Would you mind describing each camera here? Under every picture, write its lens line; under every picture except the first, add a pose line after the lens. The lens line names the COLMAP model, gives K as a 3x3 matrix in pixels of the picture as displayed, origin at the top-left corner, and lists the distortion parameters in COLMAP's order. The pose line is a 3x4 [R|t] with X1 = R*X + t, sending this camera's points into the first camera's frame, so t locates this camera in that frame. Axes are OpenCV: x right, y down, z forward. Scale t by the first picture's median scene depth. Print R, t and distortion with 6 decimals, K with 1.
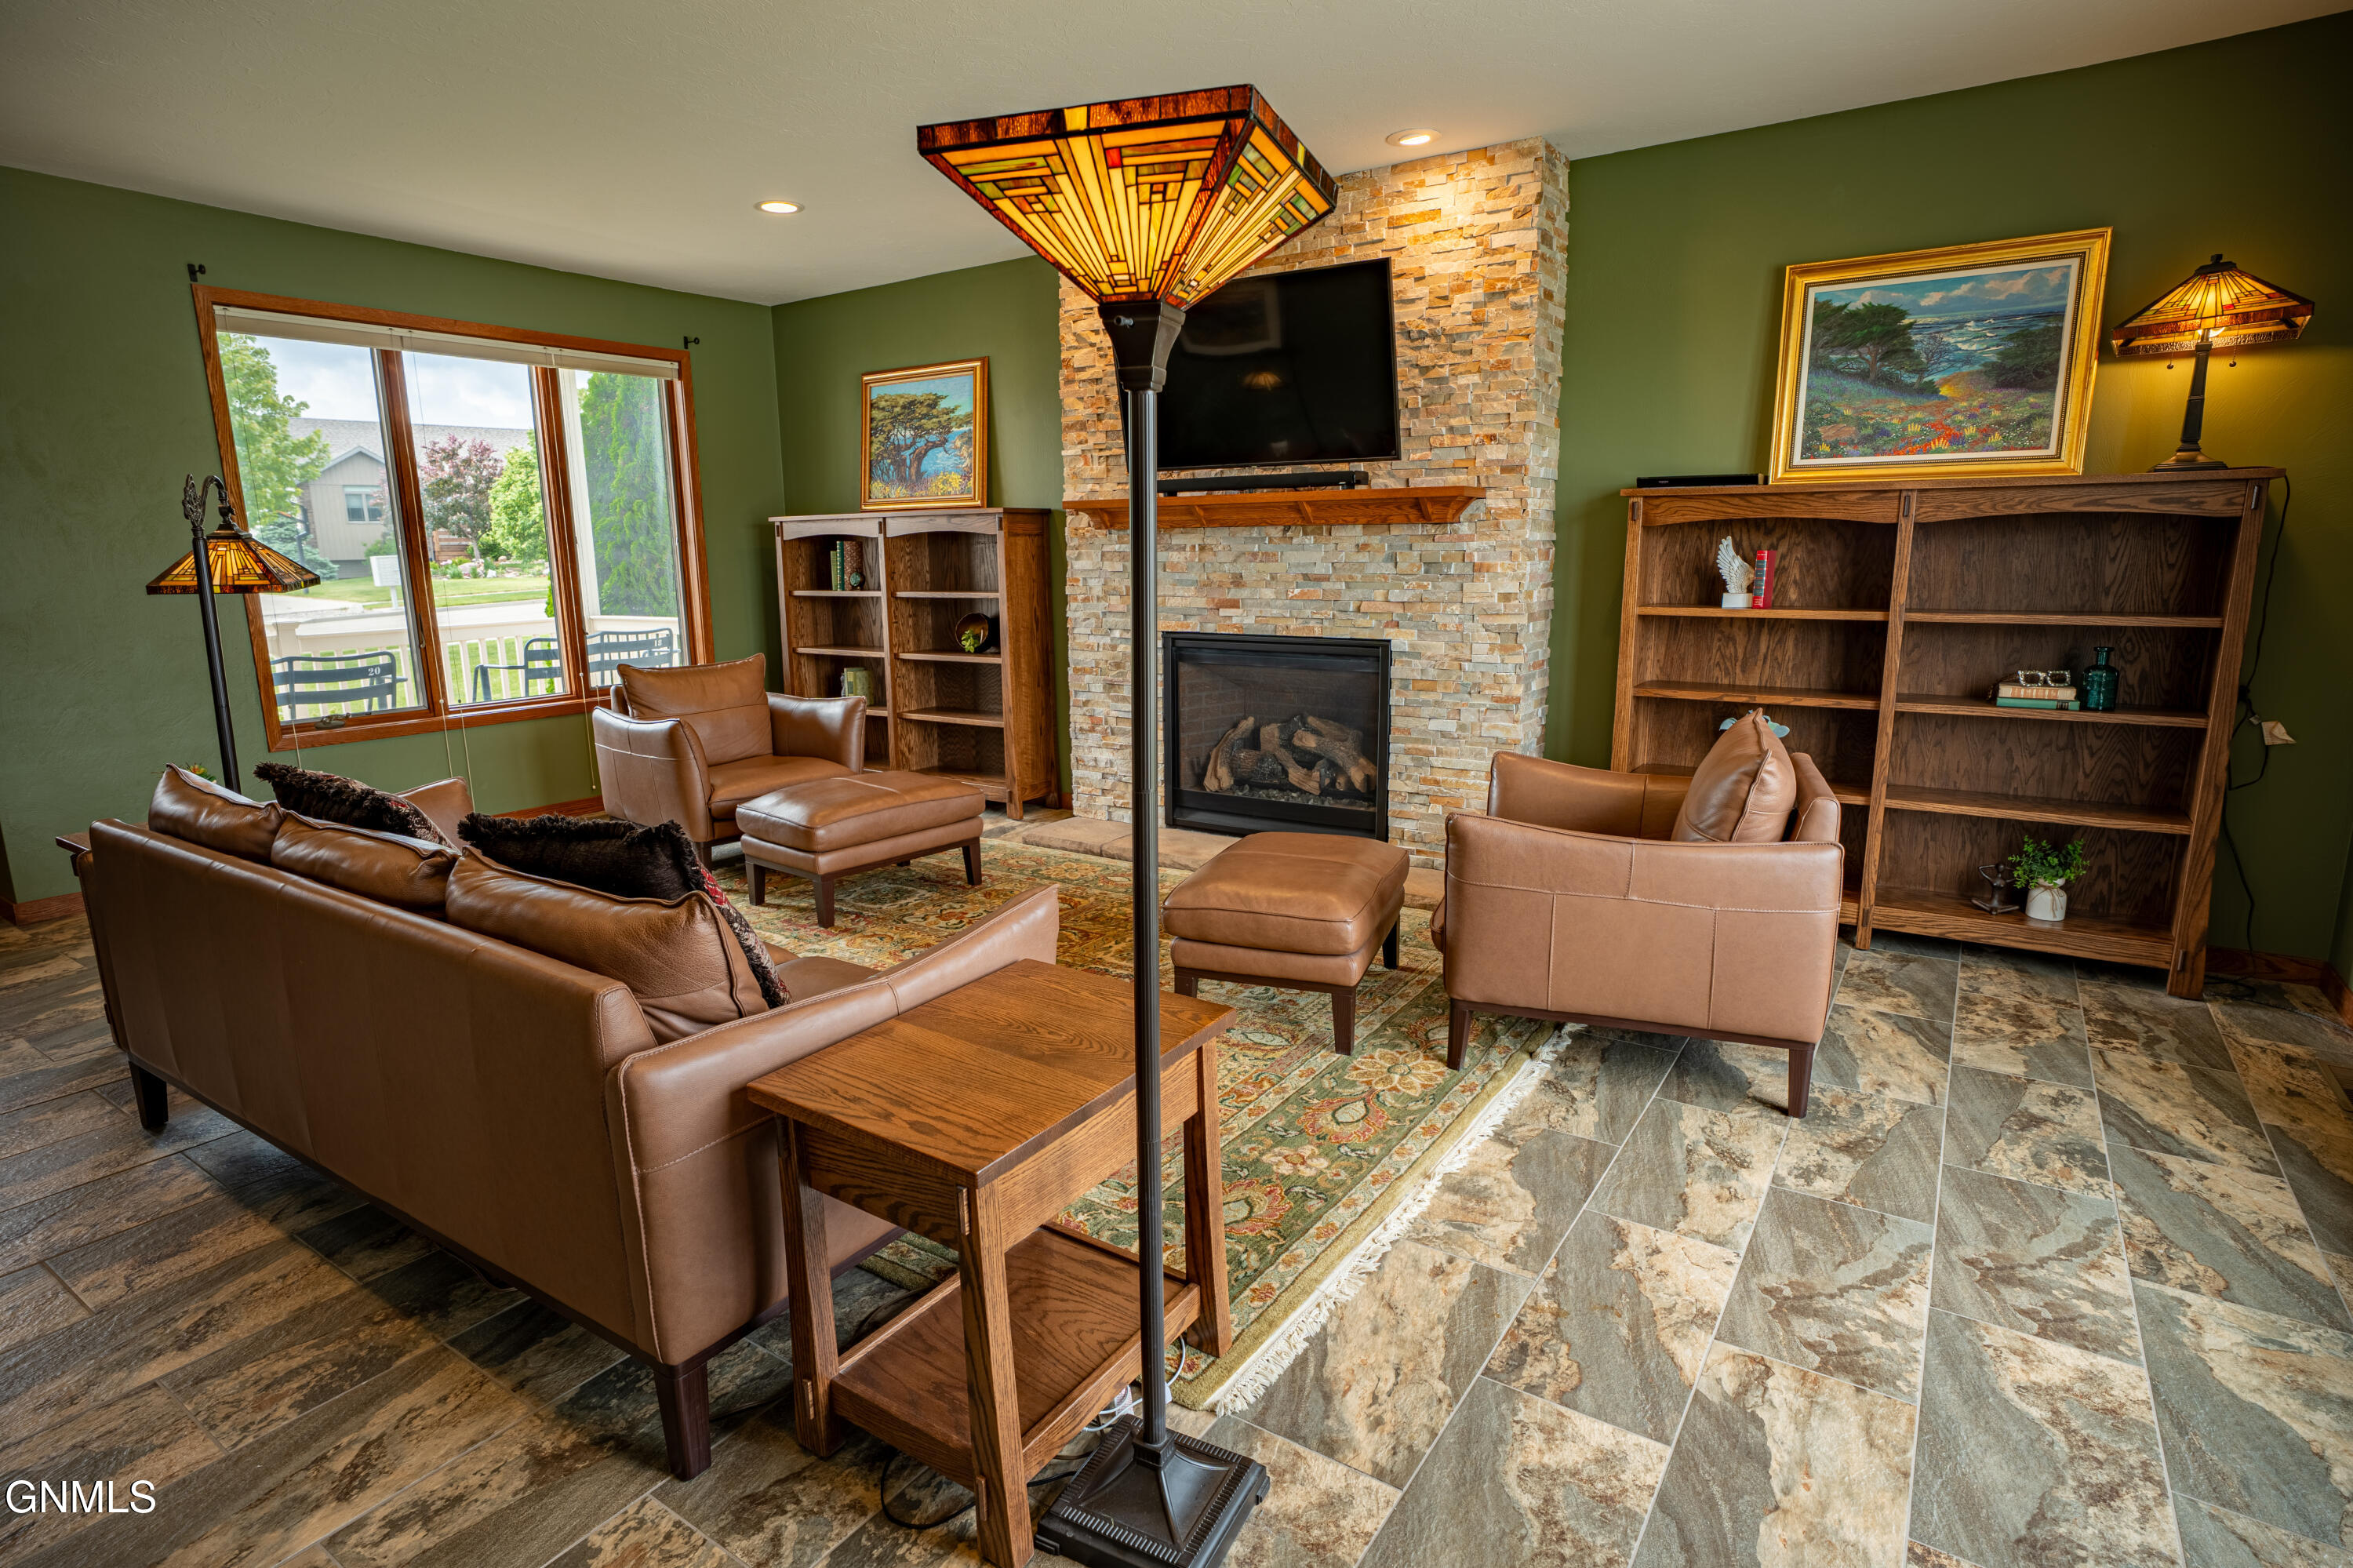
lens RADIAL K [[1219.8, 0, 1176.5], [0, 1219.8, 784.0], [0, 0, 1]] dist [-0.060532, 0.051505]
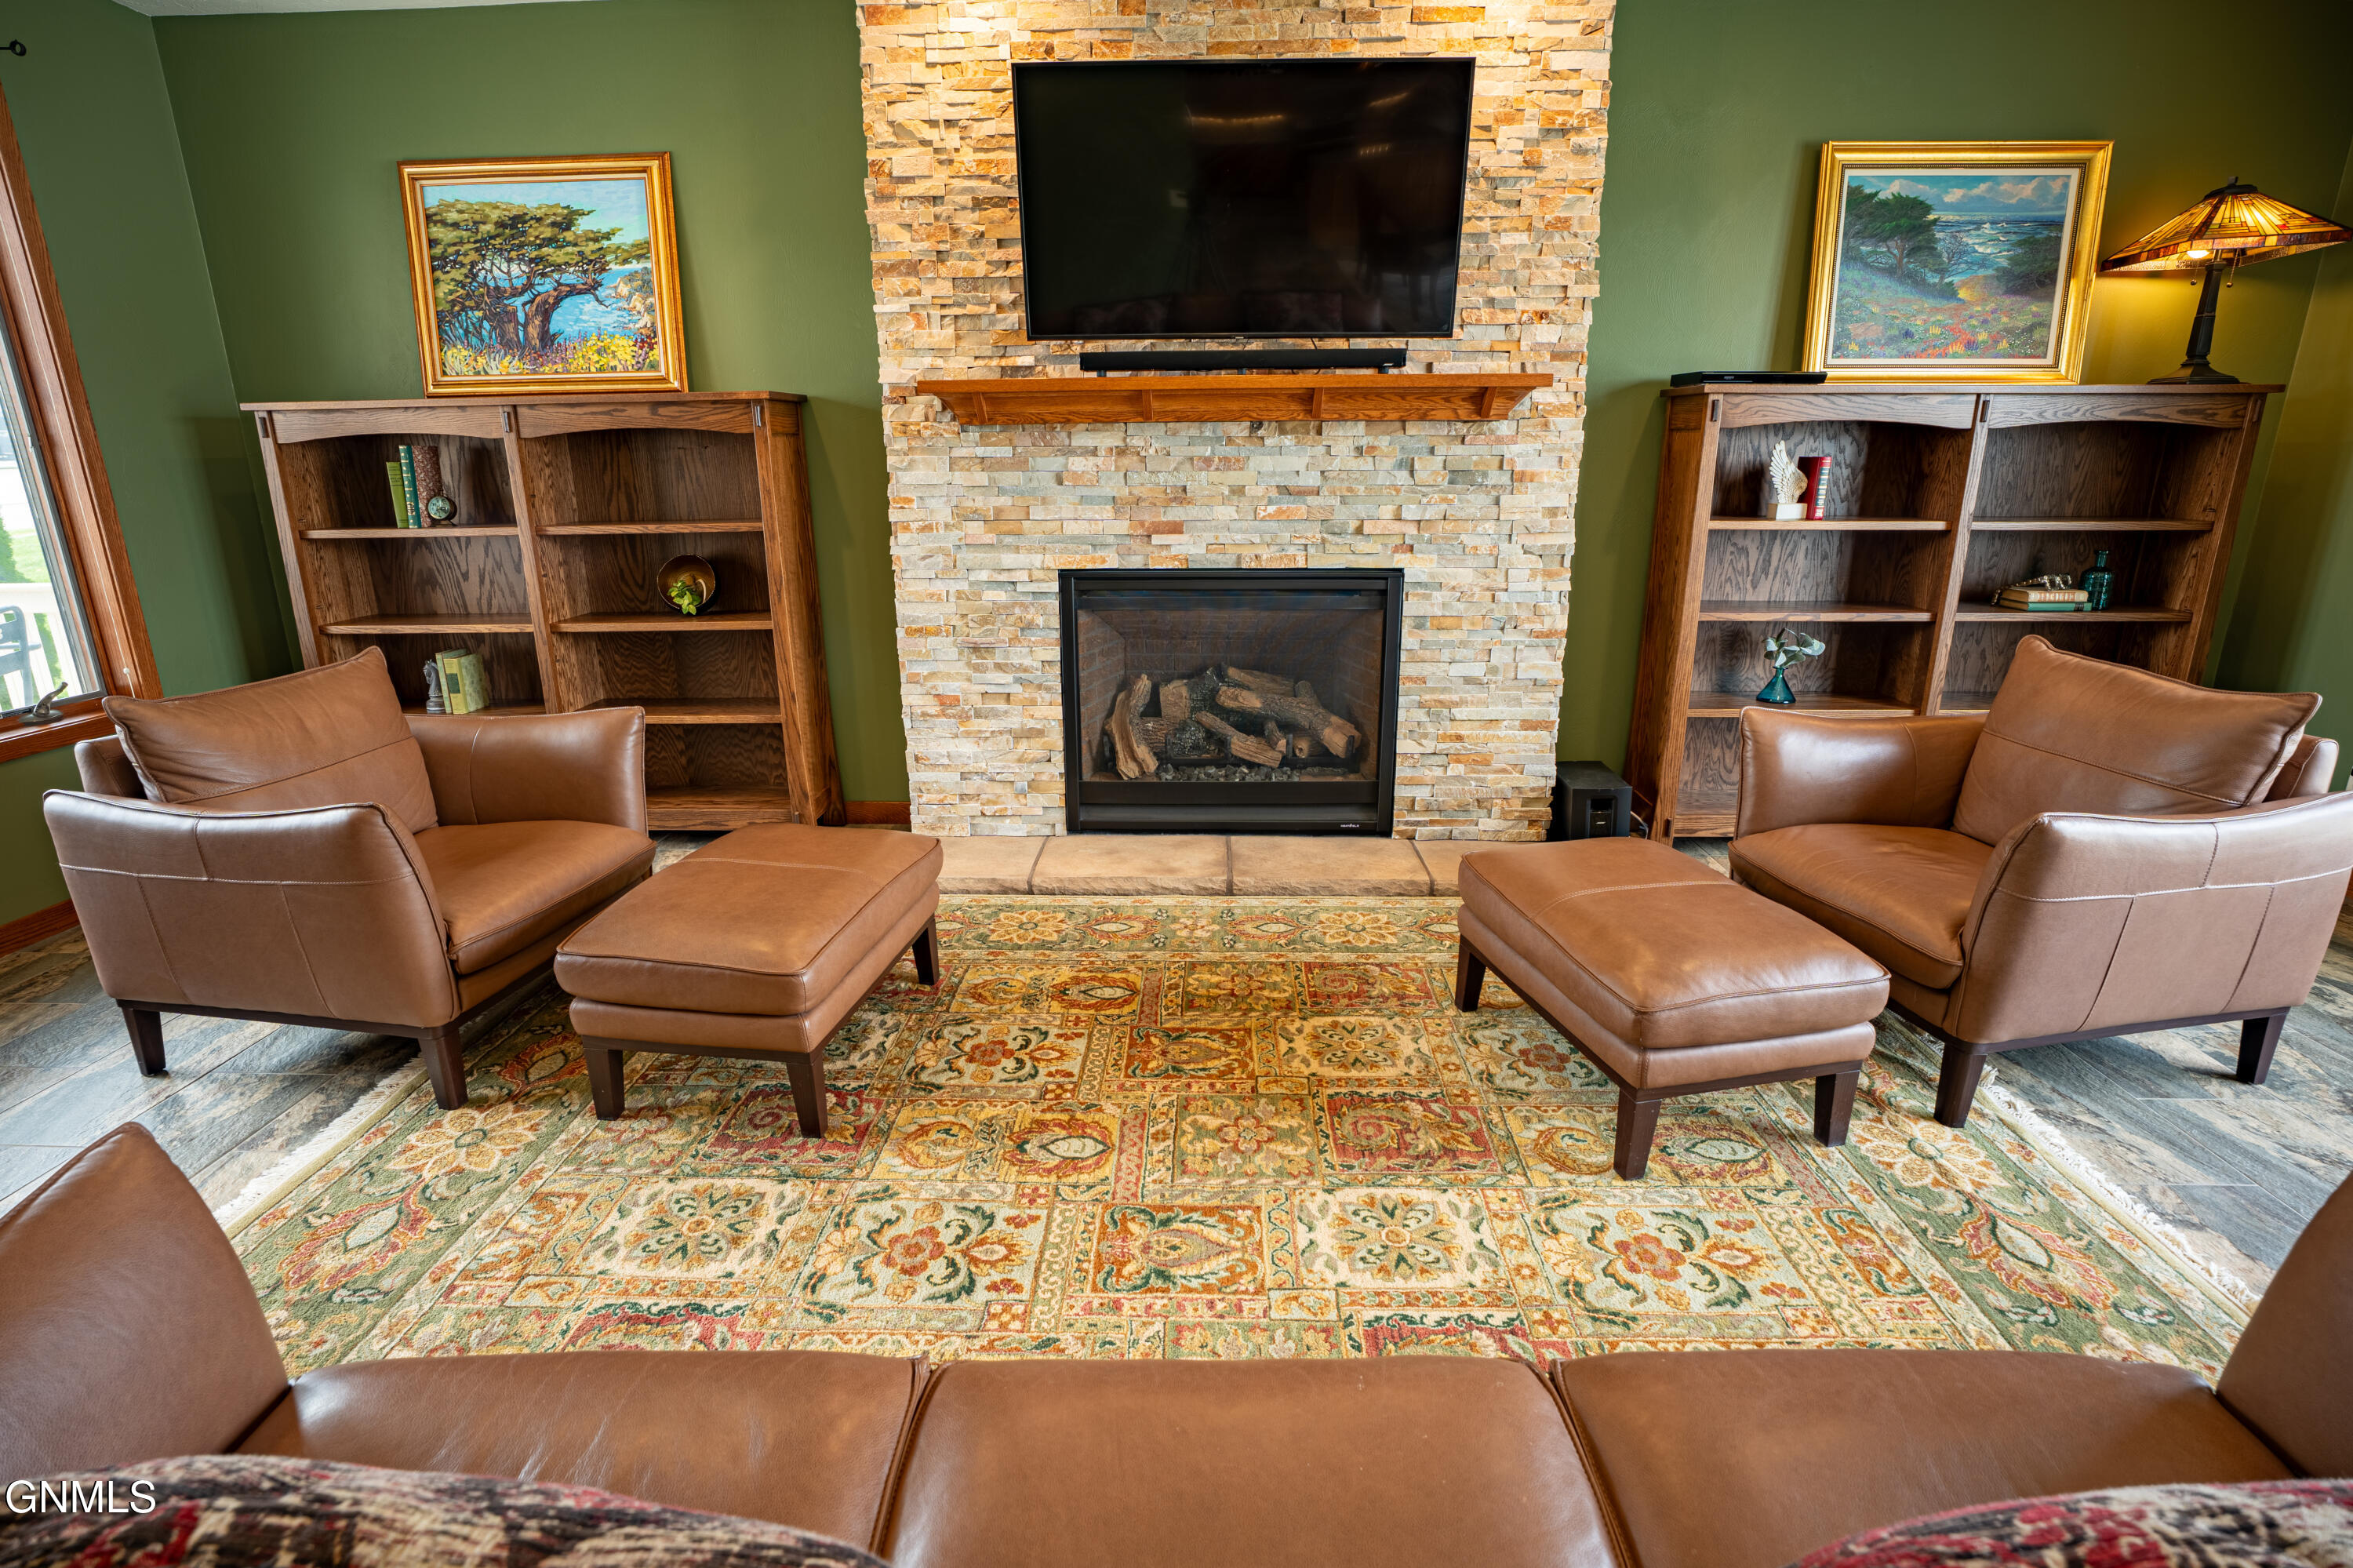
lens RADIAL K [[1163.2, 0, 1176.5], [0, 1163.2, 784.0], [0, 0, 1]] dist [-0.063763, 0.032836]
pose [[0.849741, -0.143935, 0.507171, -0.355199], [0.100482, 0.988591, 0.112209, -0.078109], [-0.517536, -0.044387, 0.854510, 0.416430]]
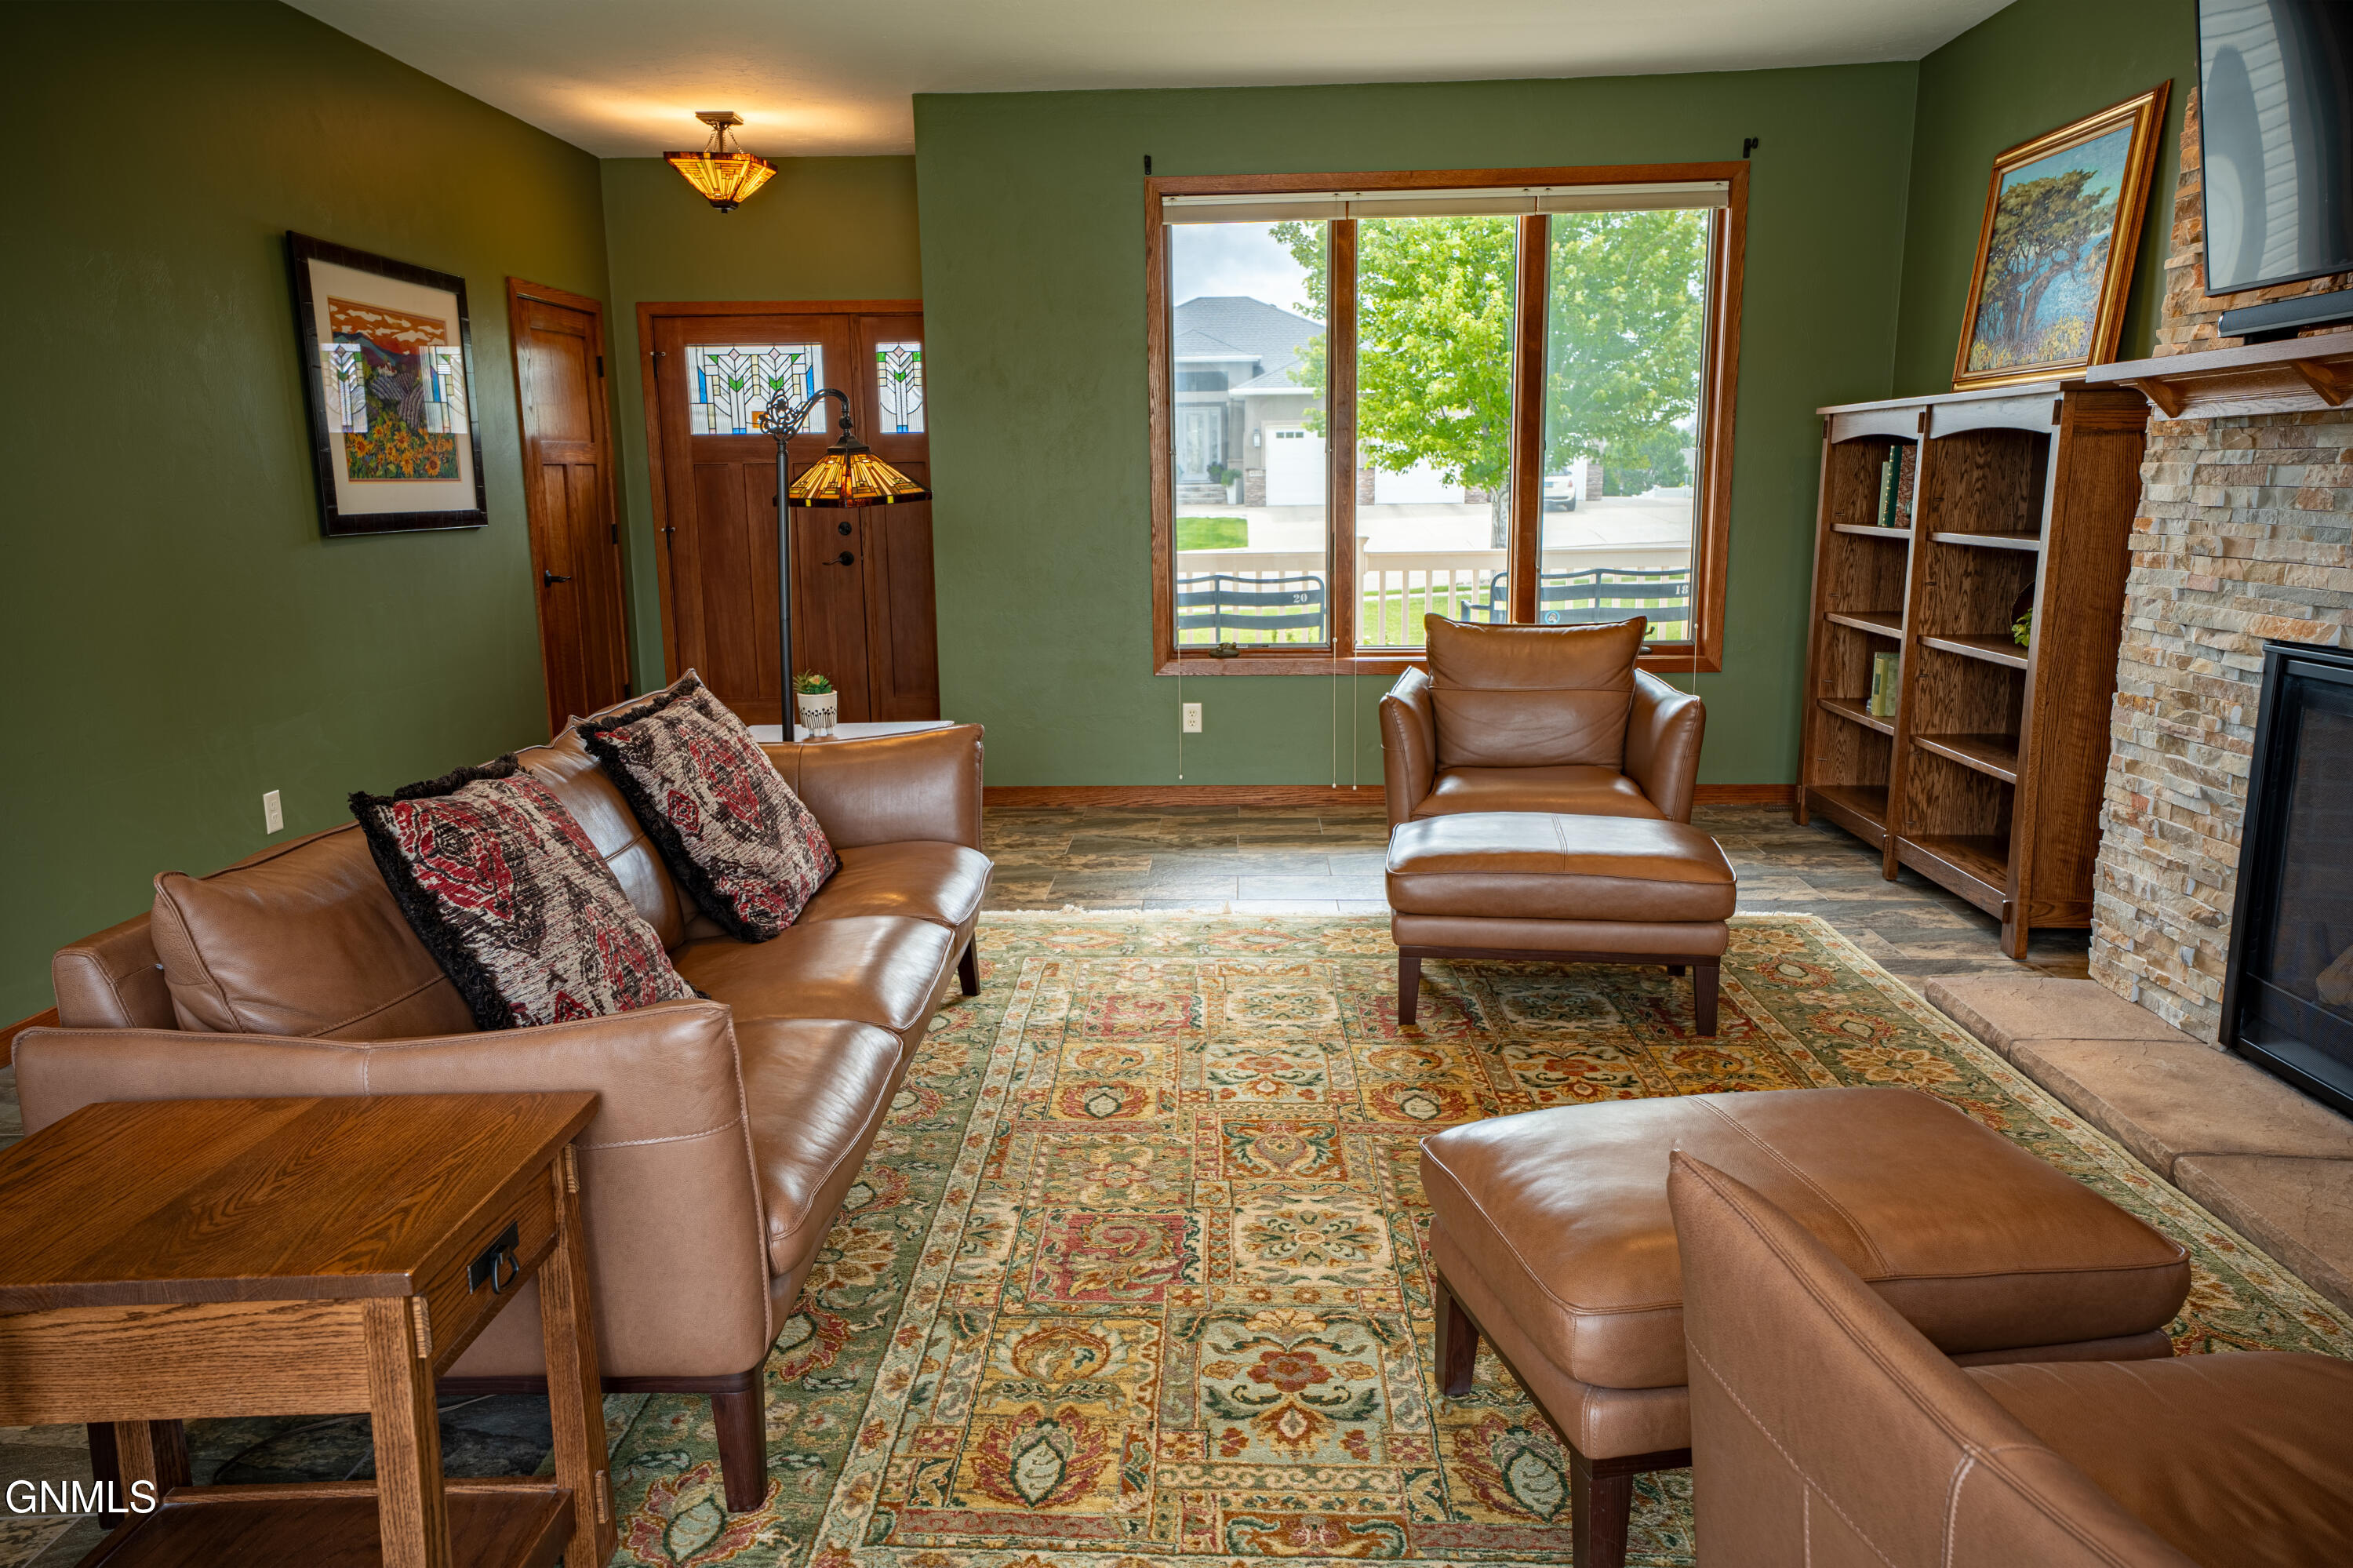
lens RADIAL K [[1639.7, 0, 1176.5], [0, 1639.7, 784.0], [0, 0, 1]] dist [0.004504, 0.133094]
pose [[0.528651, 0.167978, -0.832053, 0.347039], [-0.160662, 0.982307, 0.096235, -0.073288], [0.833496, 0.082805, 0.546285, 0.343485]]
